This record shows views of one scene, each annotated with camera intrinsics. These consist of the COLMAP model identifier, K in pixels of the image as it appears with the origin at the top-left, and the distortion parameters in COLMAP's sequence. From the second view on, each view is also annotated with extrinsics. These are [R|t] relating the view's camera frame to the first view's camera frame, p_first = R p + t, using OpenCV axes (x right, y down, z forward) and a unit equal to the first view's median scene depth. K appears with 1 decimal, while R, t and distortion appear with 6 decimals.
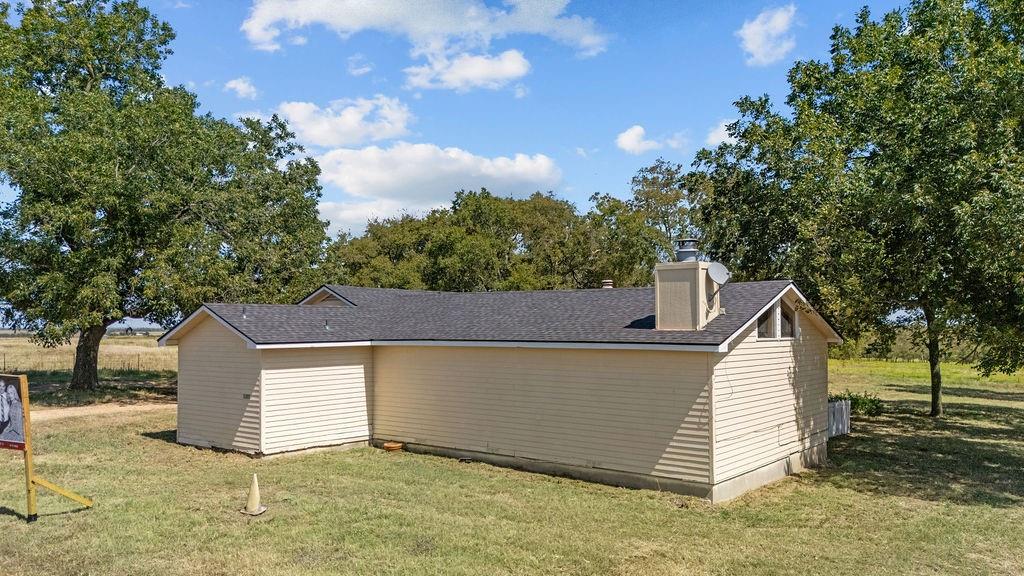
lens RADIAL K [[764.6, 0, 512.0], [0, 764.6, 288.0], [0, 0, 1]] dist [0.025401, -0.003731]
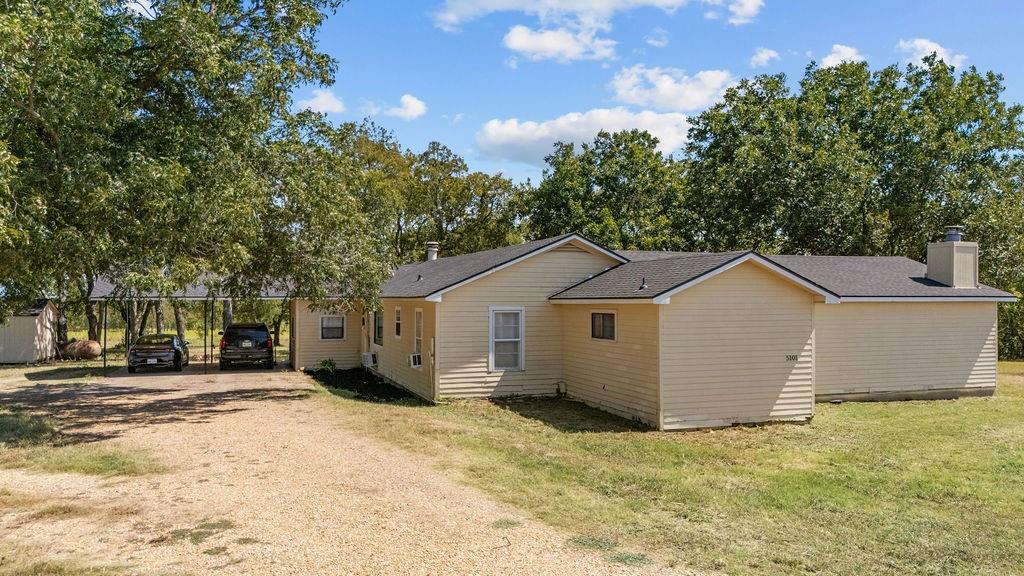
lens RADIAL K [[764.6, 0, 512.0], [0, 764.6, 288.0], [0, 0, 1]] dist [0.025401, -0.003731]
pose [[0.561249, 0.007516, 0.827613, -1.315135], [-0.035167, 0.999272, 0.014774, 0.059415], [-0.826899, -0.037397, 0.561105, 0.795917]]
